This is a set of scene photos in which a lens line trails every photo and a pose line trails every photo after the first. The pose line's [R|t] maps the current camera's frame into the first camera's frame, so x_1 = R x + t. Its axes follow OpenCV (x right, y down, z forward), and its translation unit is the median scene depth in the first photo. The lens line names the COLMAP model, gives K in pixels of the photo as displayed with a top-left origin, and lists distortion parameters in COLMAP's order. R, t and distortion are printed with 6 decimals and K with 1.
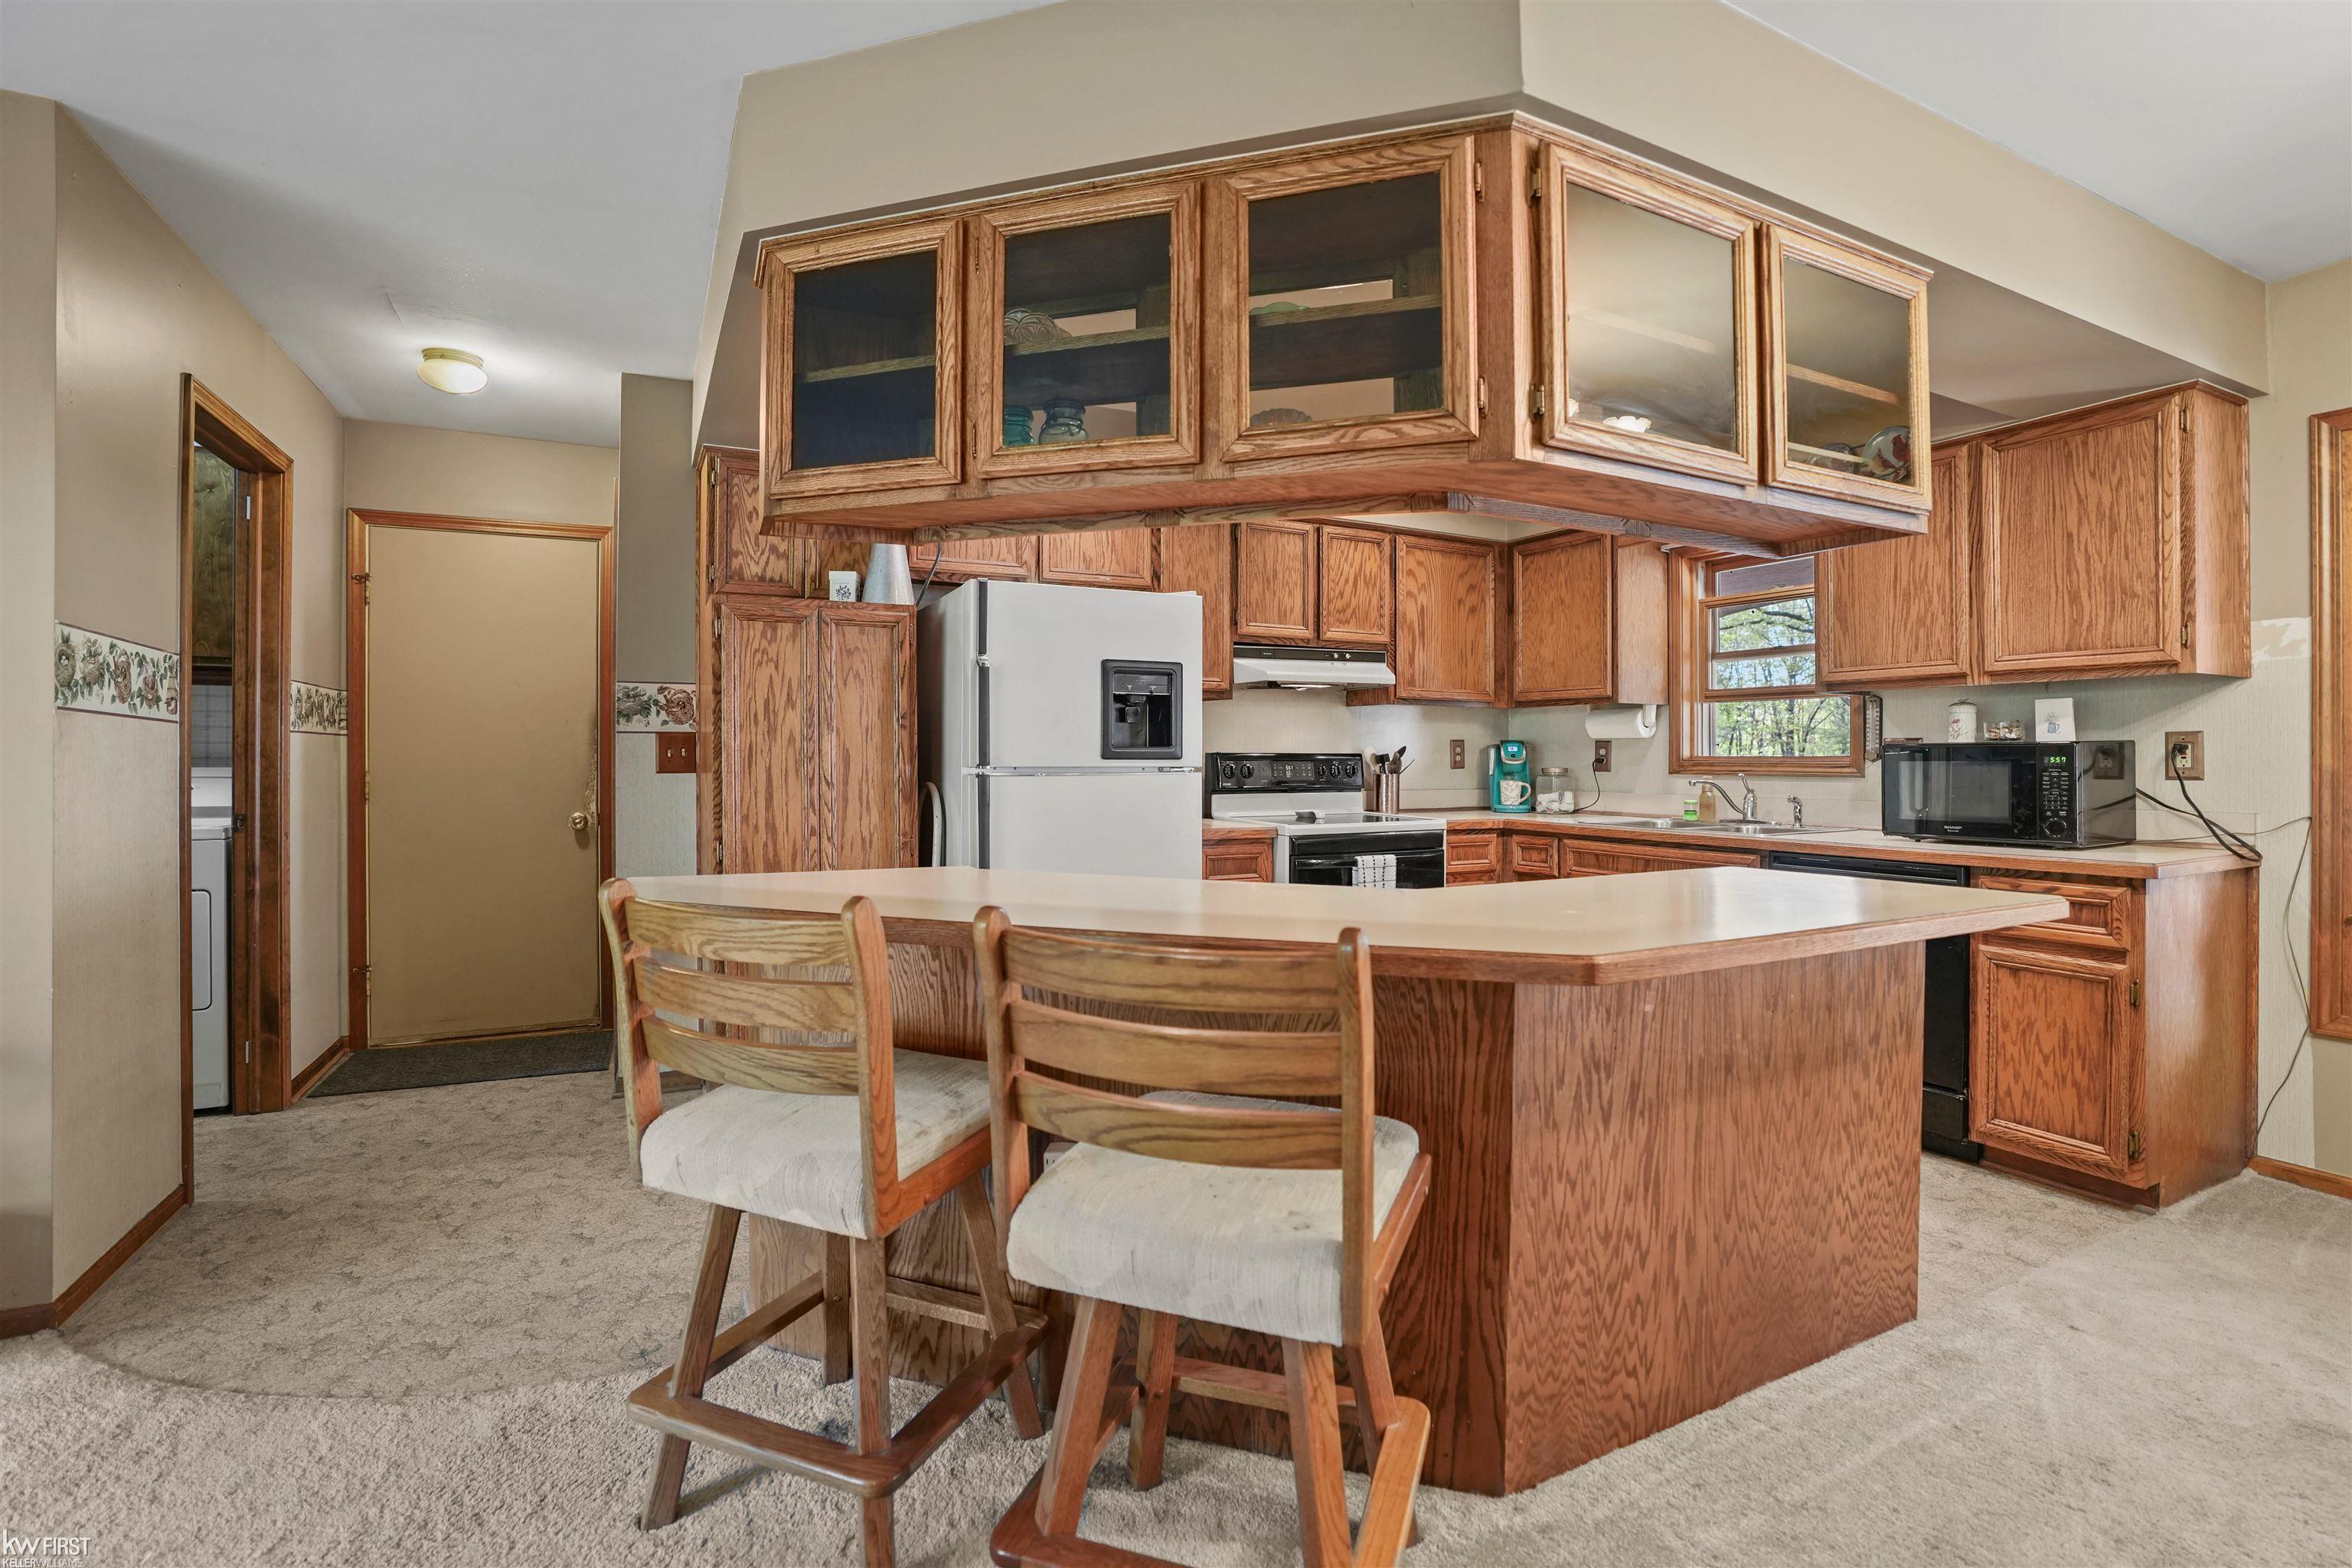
lens RADIAL K [[1090.4, 0, 1187.8], [0, 1090.4, 760.6], [0, 0, 1]] dist [-0.068907, 0.026473]
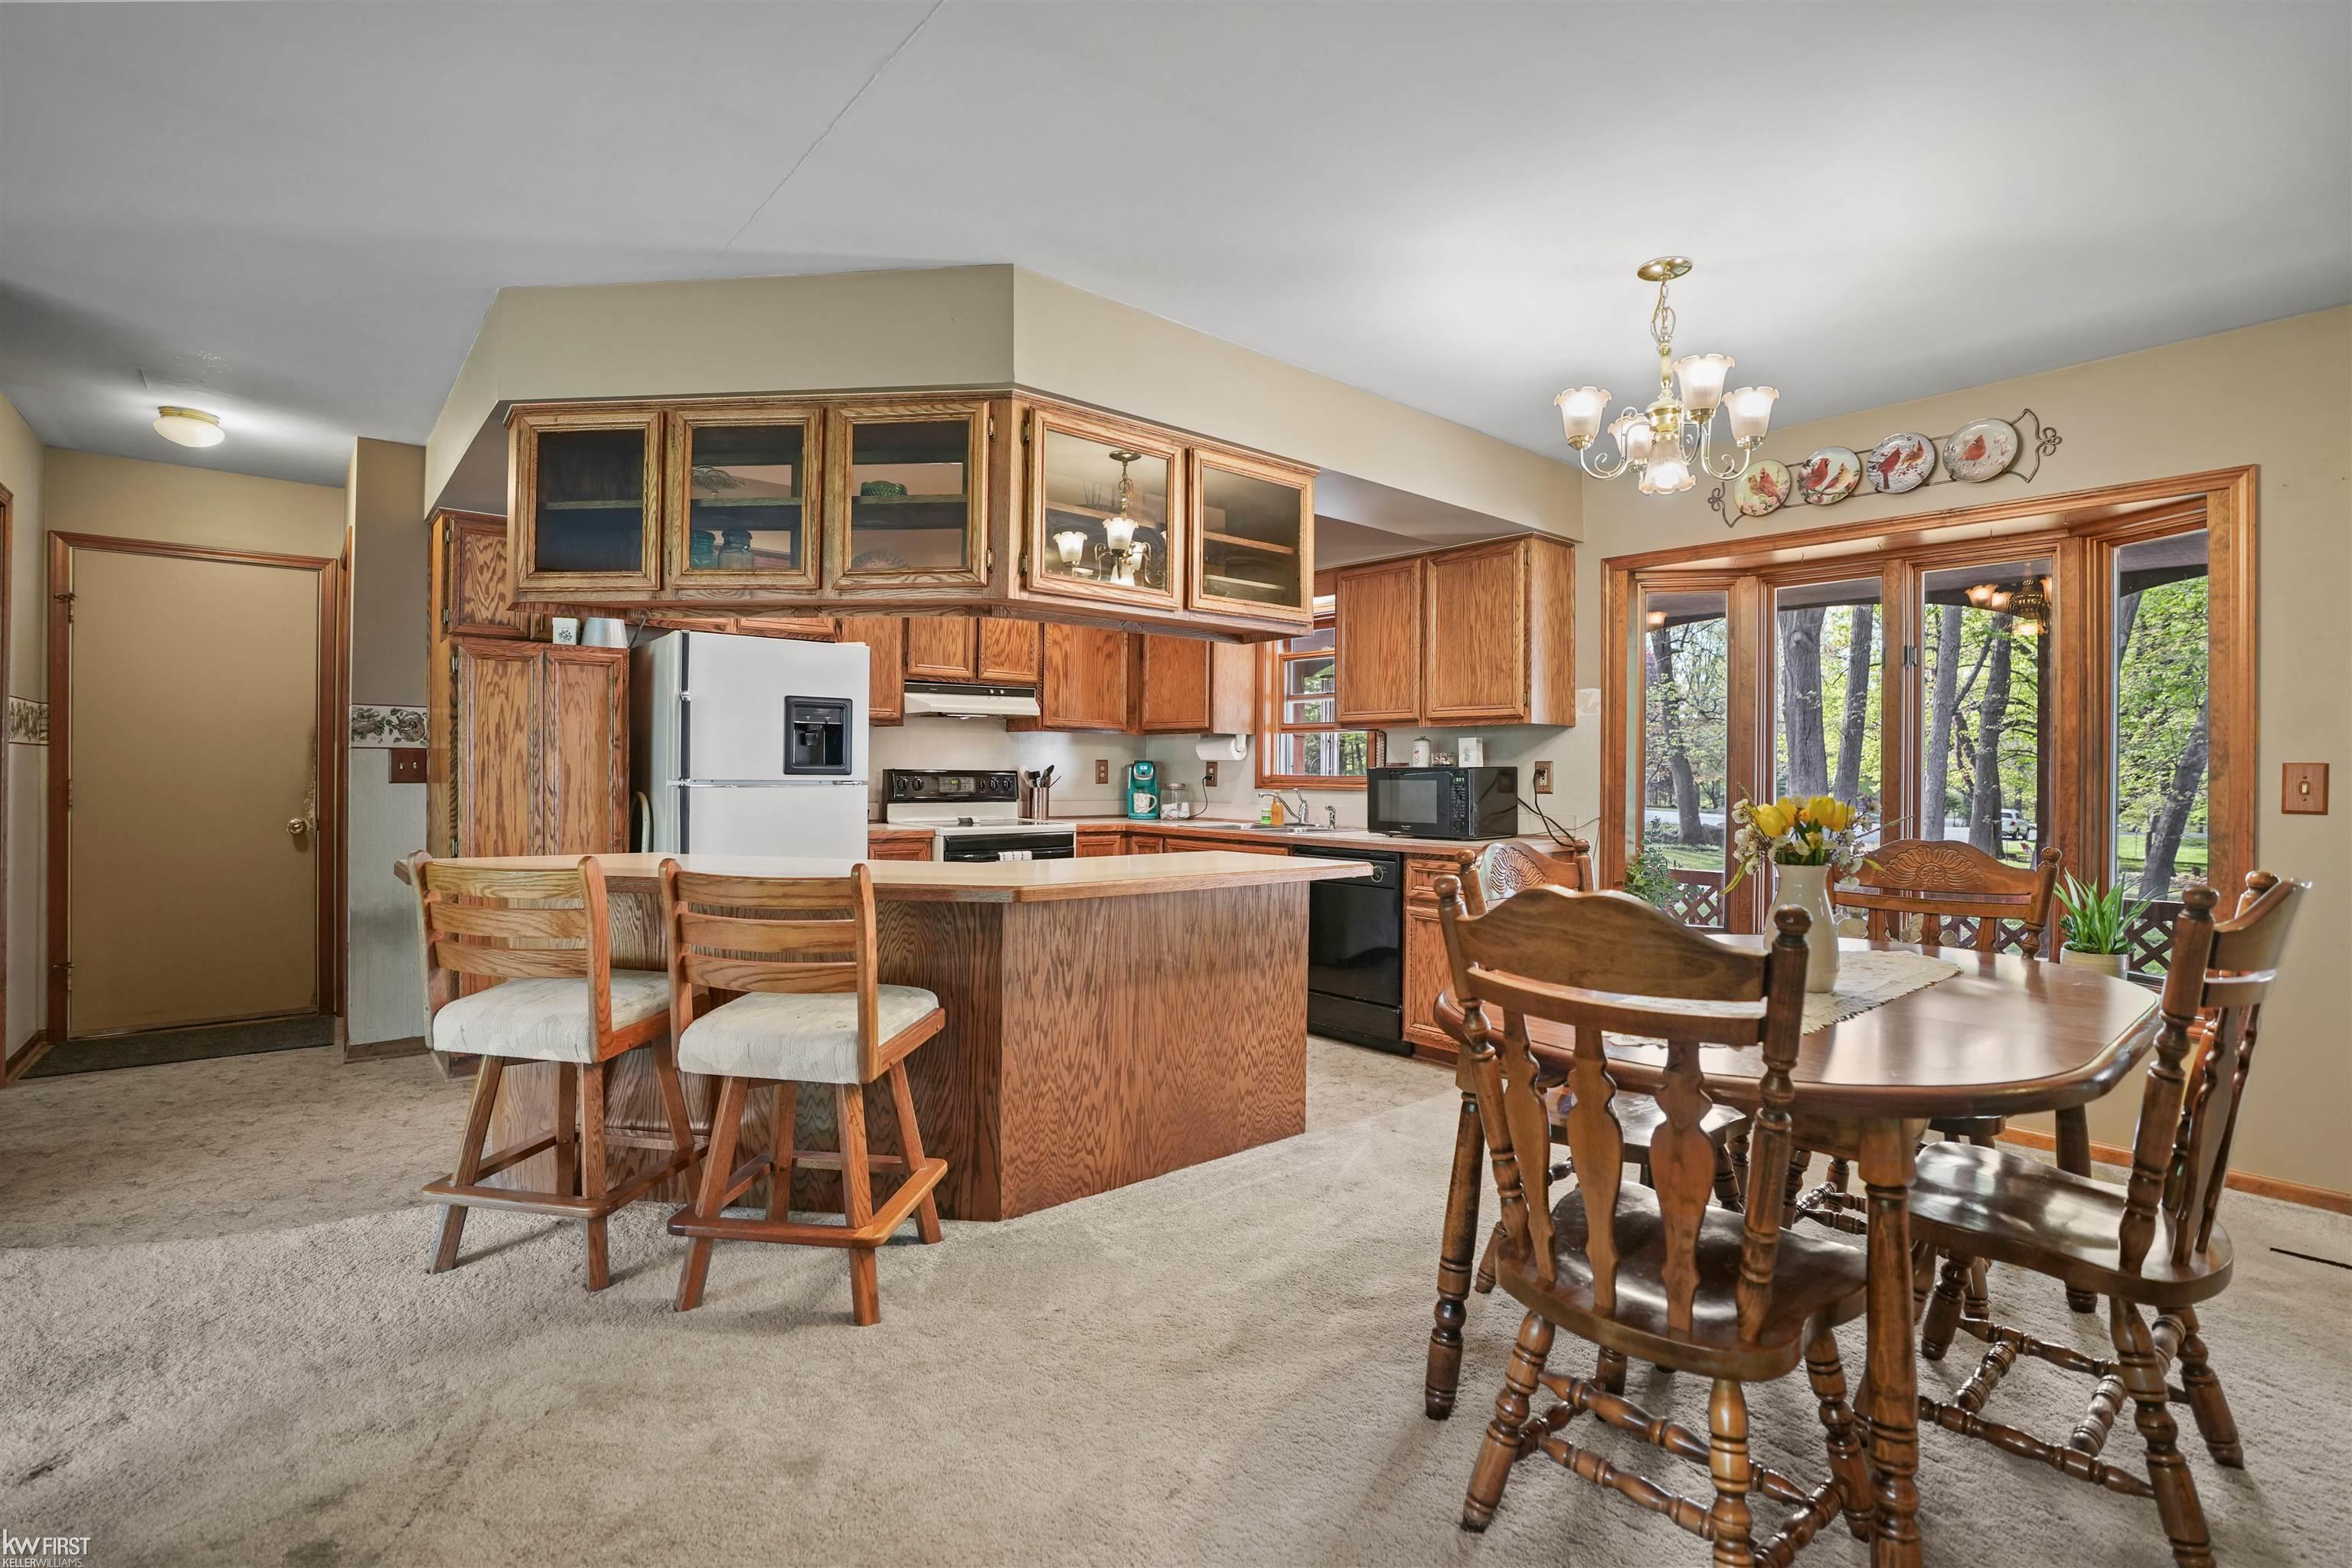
lens RADIAL K [[1090.4, 0, 1185.1], [0, 1090.4, 772.7], [0, 0, 1]] dist [-0.068907, 0.026473]
pose [[0.973043, 0.007956, 0.230486, 0.097211], [-0.007502, 0.999968, -0.002844, -0.003328], [-0.230501, 0.001039, 0.973072, -0.375806]]
